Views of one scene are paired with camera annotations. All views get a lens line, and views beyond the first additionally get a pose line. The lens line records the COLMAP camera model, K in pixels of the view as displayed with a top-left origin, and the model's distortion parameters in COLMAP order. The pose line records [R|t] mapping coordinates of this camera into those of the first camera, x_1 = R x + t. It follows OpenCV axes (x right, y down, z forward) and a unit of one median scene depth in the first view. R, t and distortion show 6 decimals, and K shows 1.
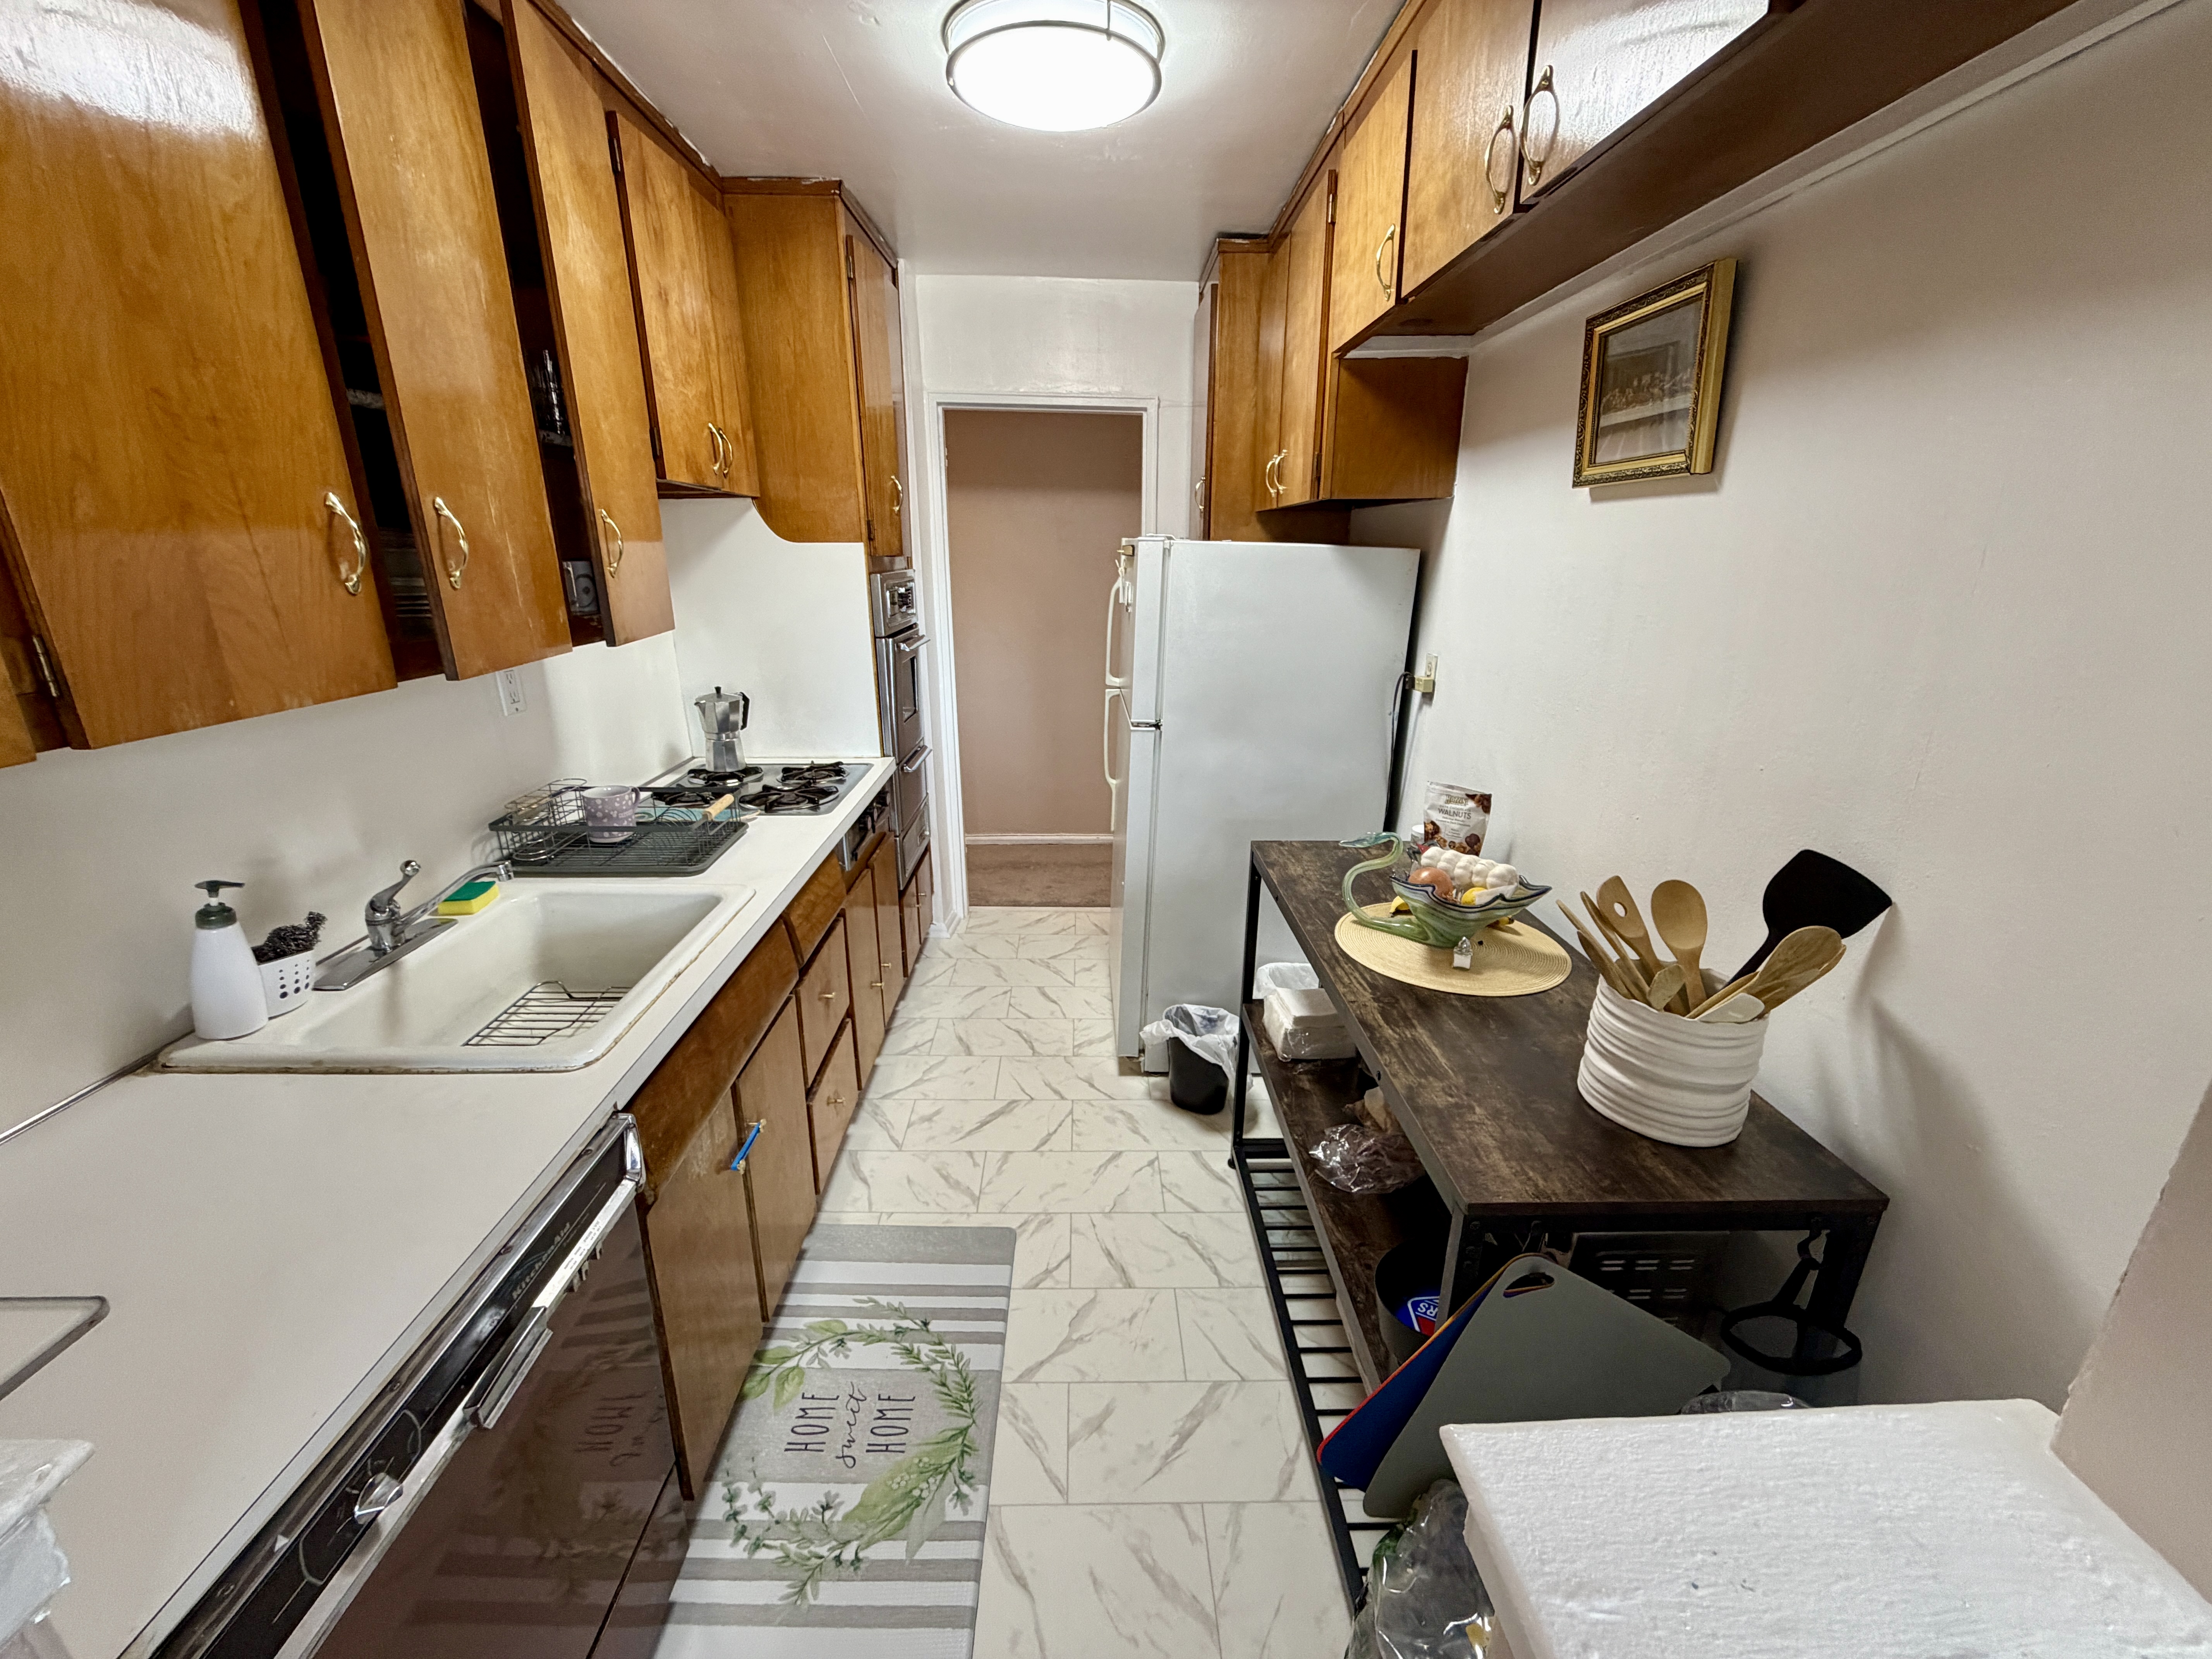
lens RADIAL K [[886.7, 0, 1090.8], [0, 886.7, 827.3], [0, 0, 1]] dist [-0.001064, 0.000378]
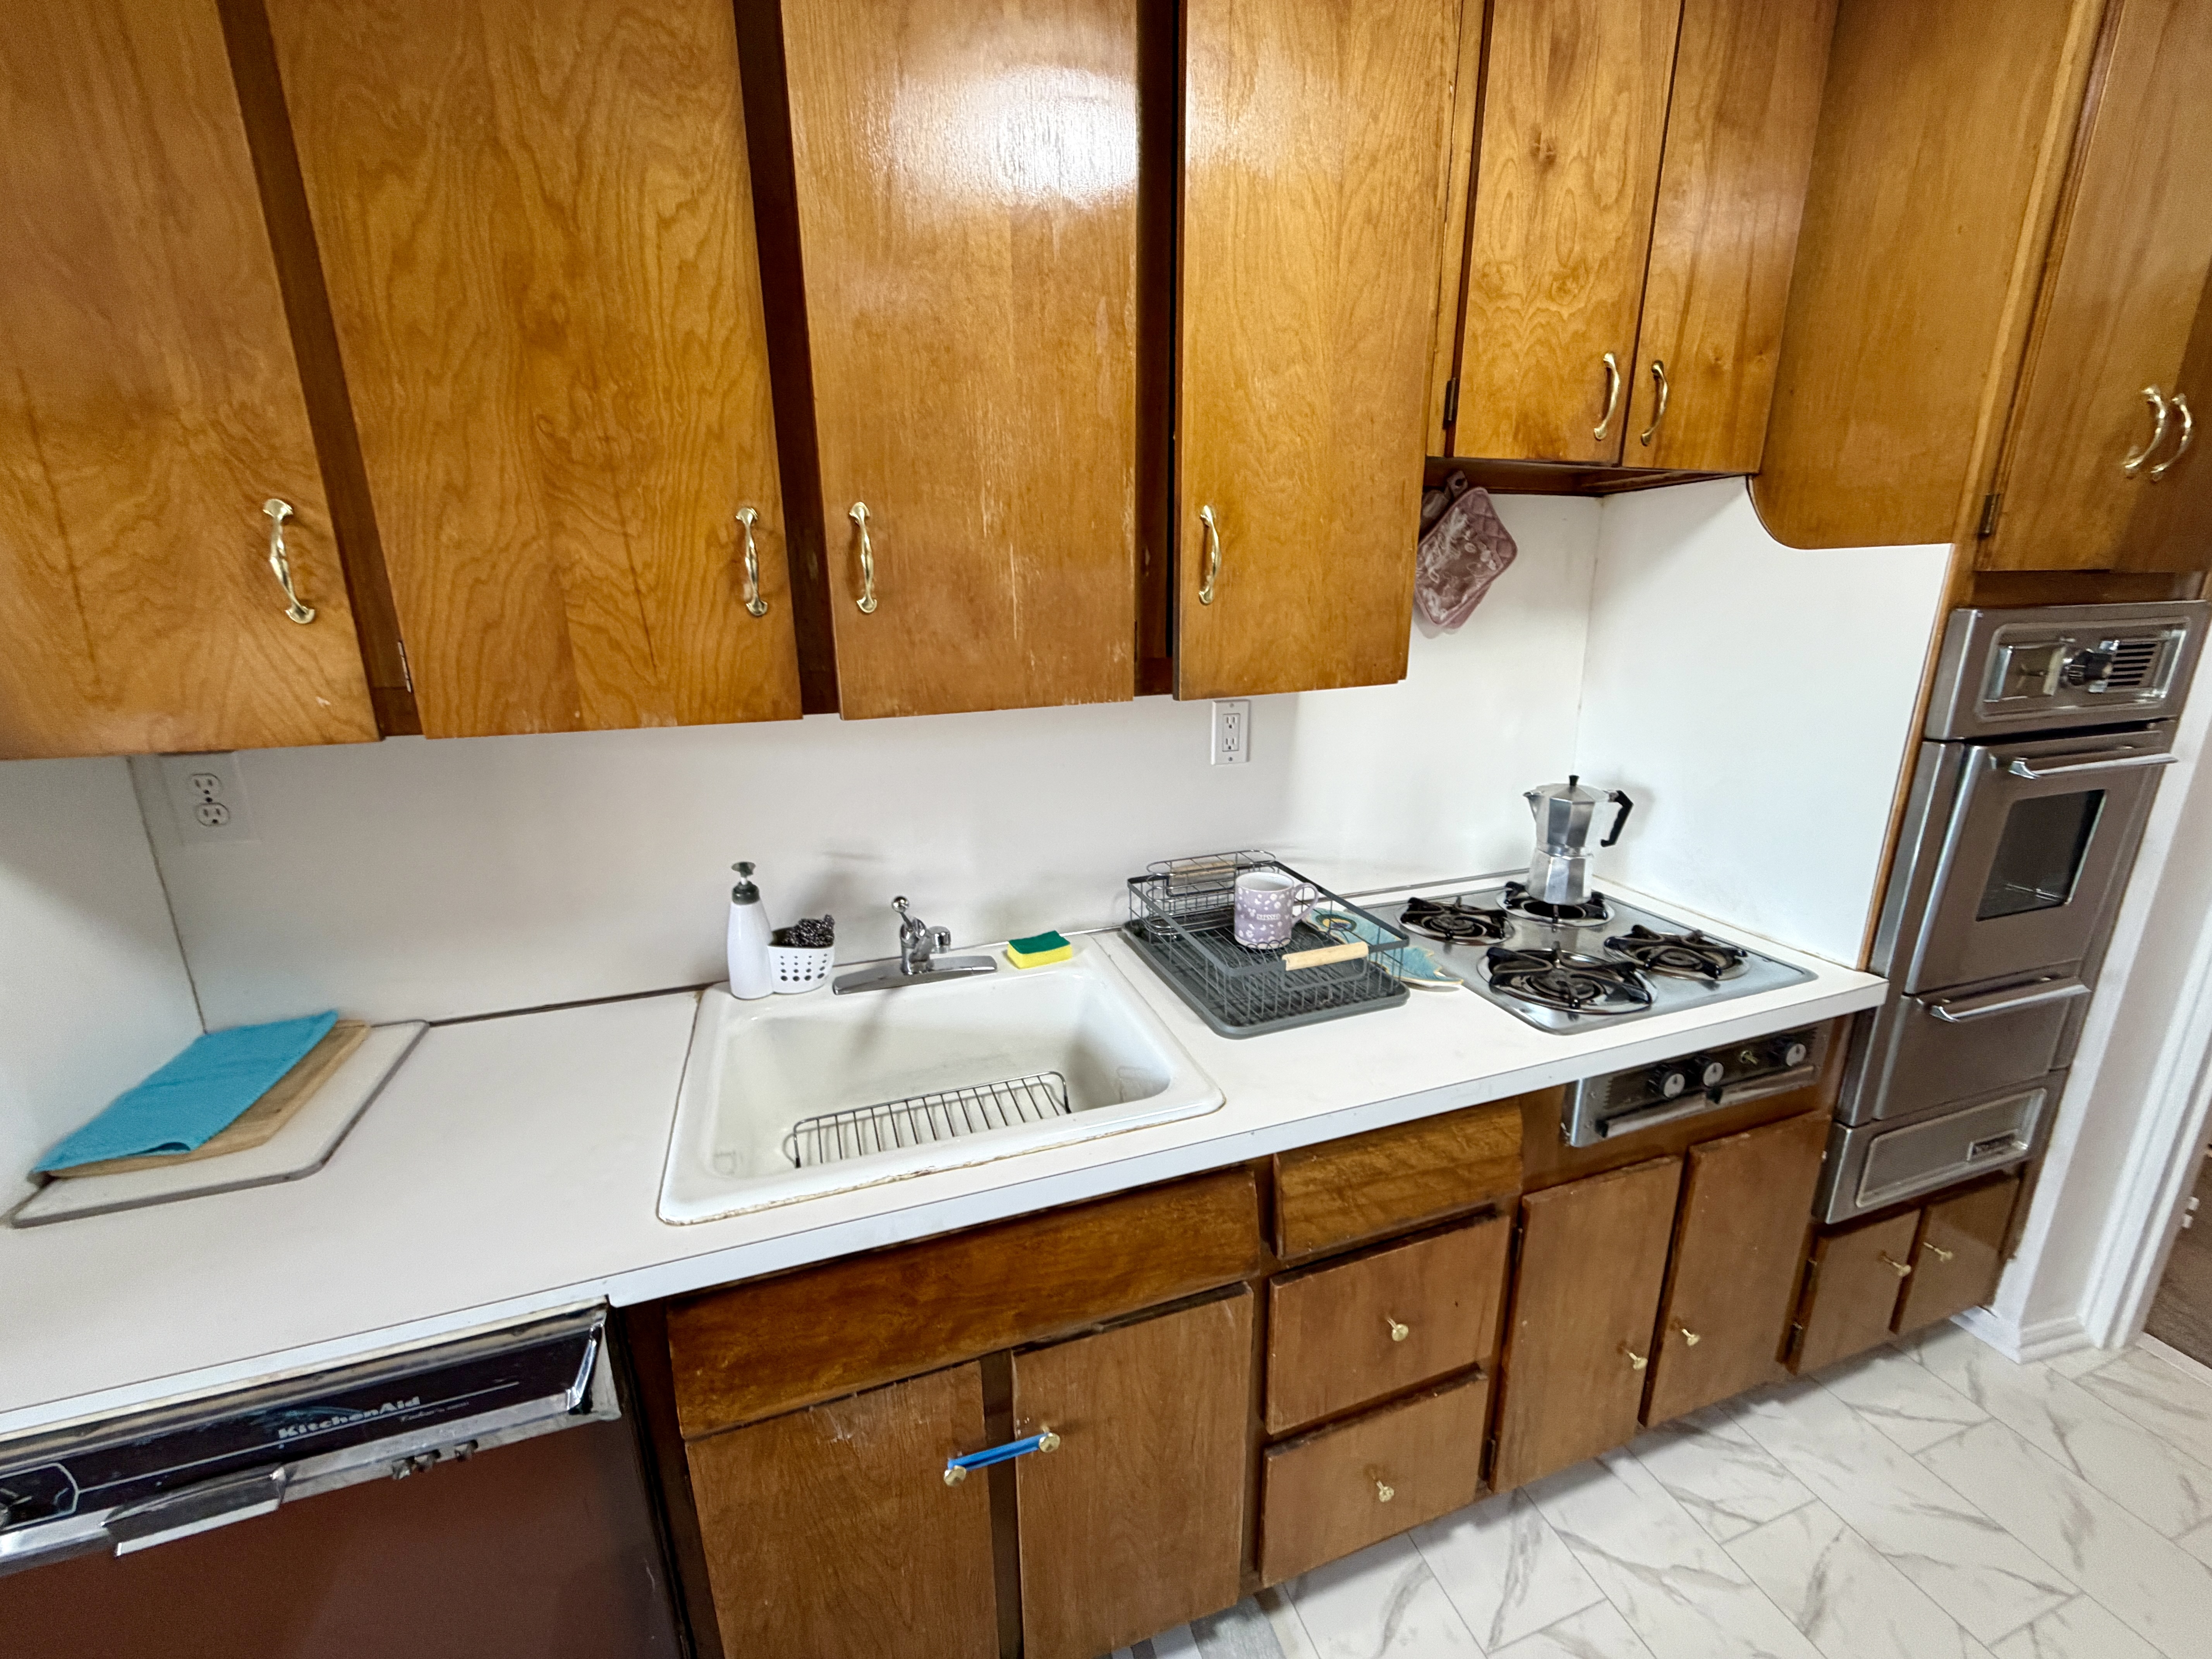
lens RADIAL K [[886.7, 0, 1097.5], [0, 886.7, 832.4], [0, 0, 1]] dist [-0.001064, 0.000378]
pose [[0.308690, 0.249177, -0.917944, 0.135893], [-0.272807, 0.947723, 0.165520, -0.222149], [0.911201, 0.199327, 0.360529, 0.770959]]
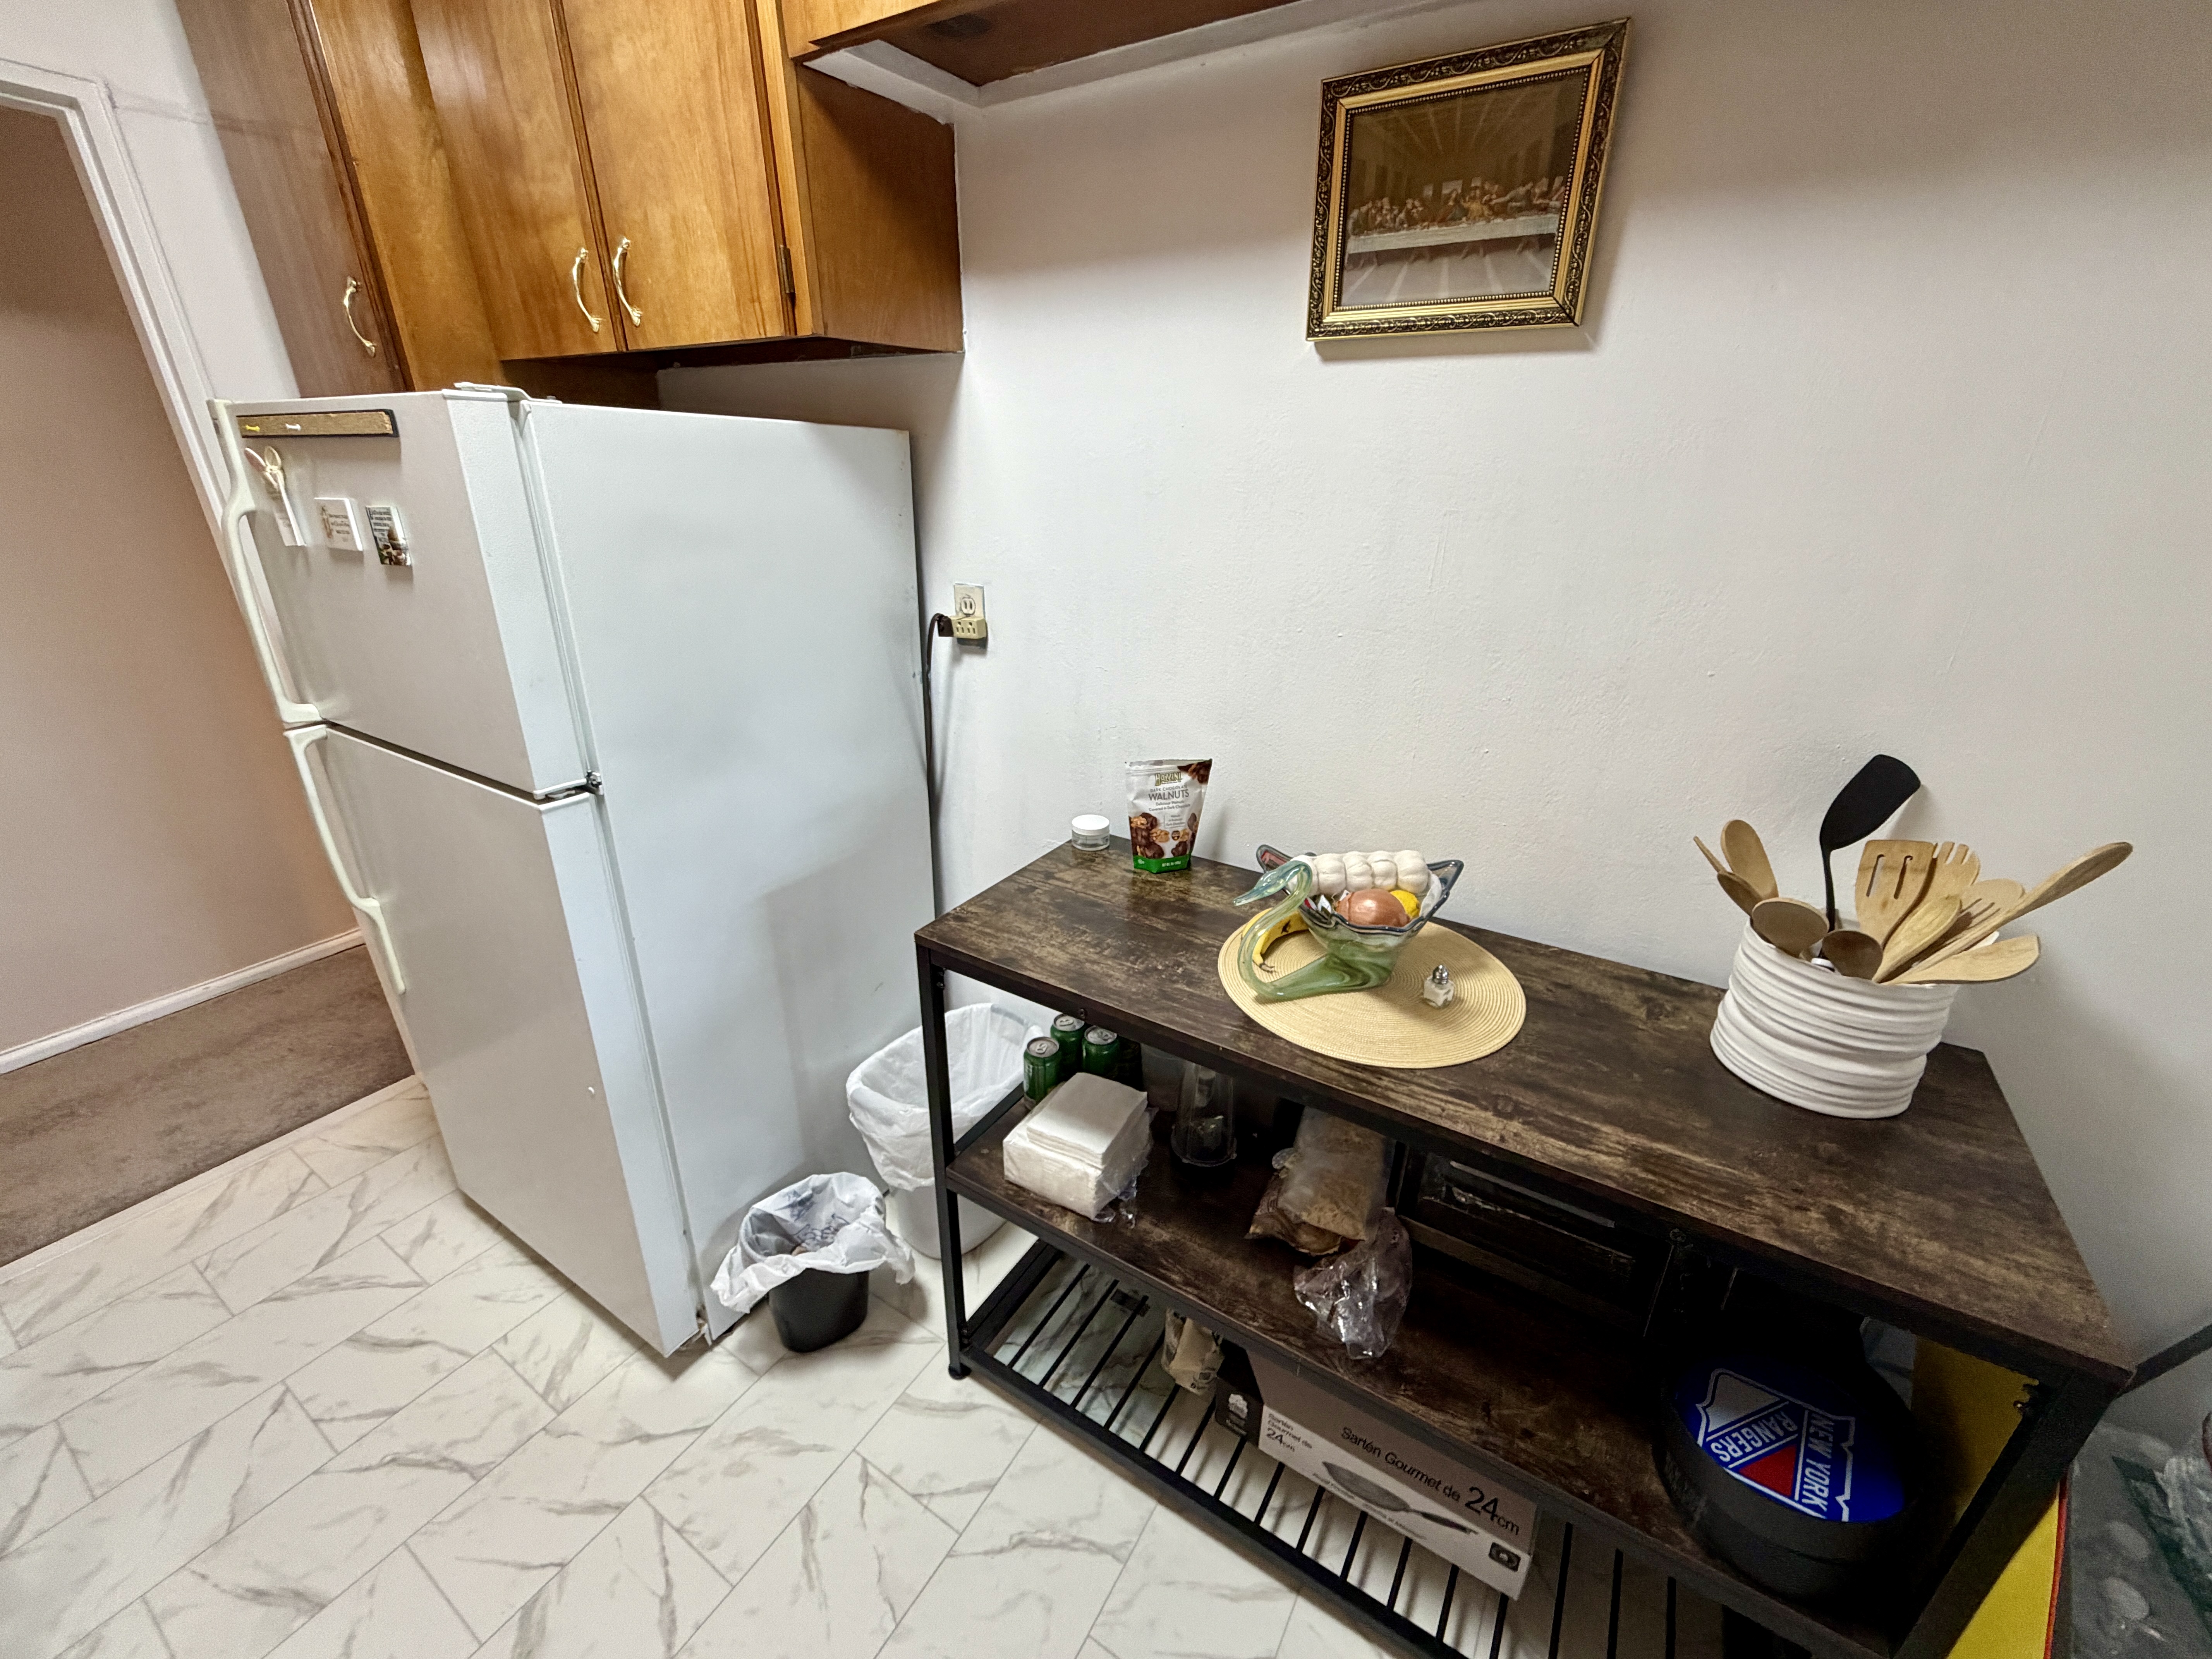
lens RADIAL K [[886.7, 0, 1096.7], [0, 886.7, 830.1], [0, 0, 1]] dist [-0.001064, 0.000378]
pose [[0.544882, -0.326065, 0.772519, -0.264891], [0.247194, 0.942816, 0.223590, -0.212620], [-0.801248, 0.069132, 0.594325, 0.752777]]
